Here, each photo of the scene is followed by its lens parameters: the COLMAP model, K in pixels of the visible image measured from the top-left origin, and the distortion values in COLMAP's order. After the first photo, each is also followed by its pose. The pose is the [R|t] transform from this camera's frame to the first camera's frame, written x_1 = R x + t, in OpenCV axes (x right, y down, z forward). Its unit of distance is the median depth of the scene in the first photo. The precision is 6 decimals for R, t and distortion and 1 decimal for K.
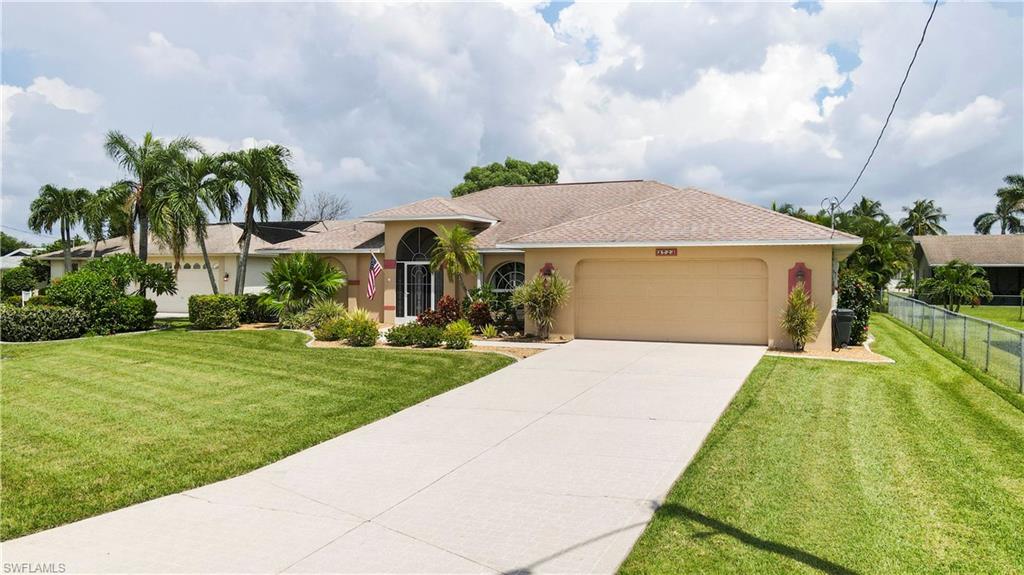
lens RADIAL K [[757.9, 0, 514.6], [0, 757.9, 286.1], [0, 0, 1]] dist [0.021271, 0.007093]
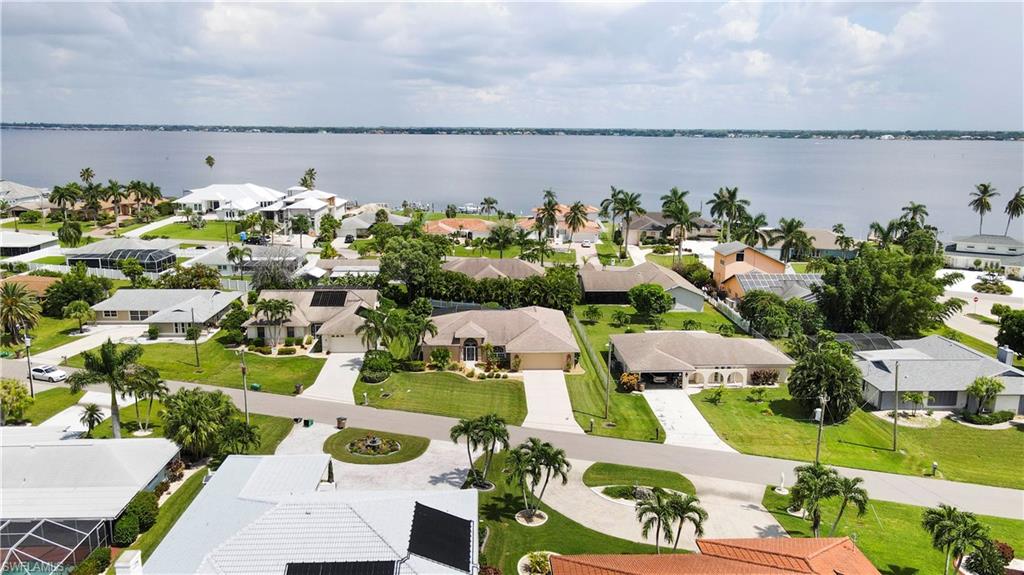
lens RADIAL K [[757.9, 0, 512.1], [0, 757.9, 287.2], [0, 0, 1]] dist [0.021271, 0.007093]
pose [[0.910921, -0.085577, 0.403609, -1.406379], [0.004457, 0.980236, 0.197780, -1.045959], [-0.412557, -0.178363, 0.893299, -2.339819]]
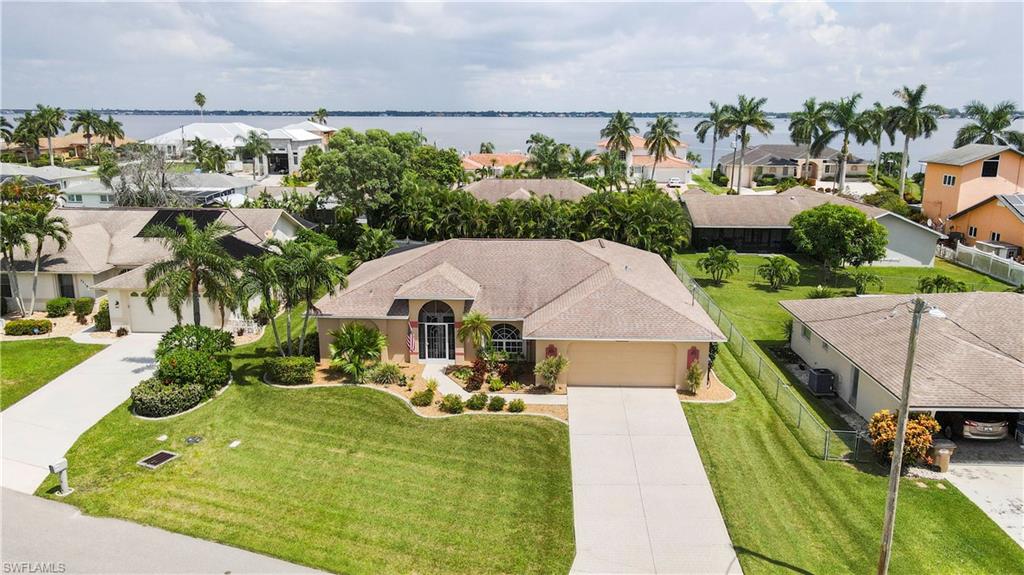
lens RADIAL K [[757.9, 0, 512.0], [0, 757.9, 285.4], [0, 0, 1]] dist [0.021271, 0.007093]
pose [[0.941144, -0.078857, 0.328679, -0.462020], [0.007987, 0.977321, 0.211611, -0.409996], [-0.337912, -0.196532, 0.920430, -0.384829]]
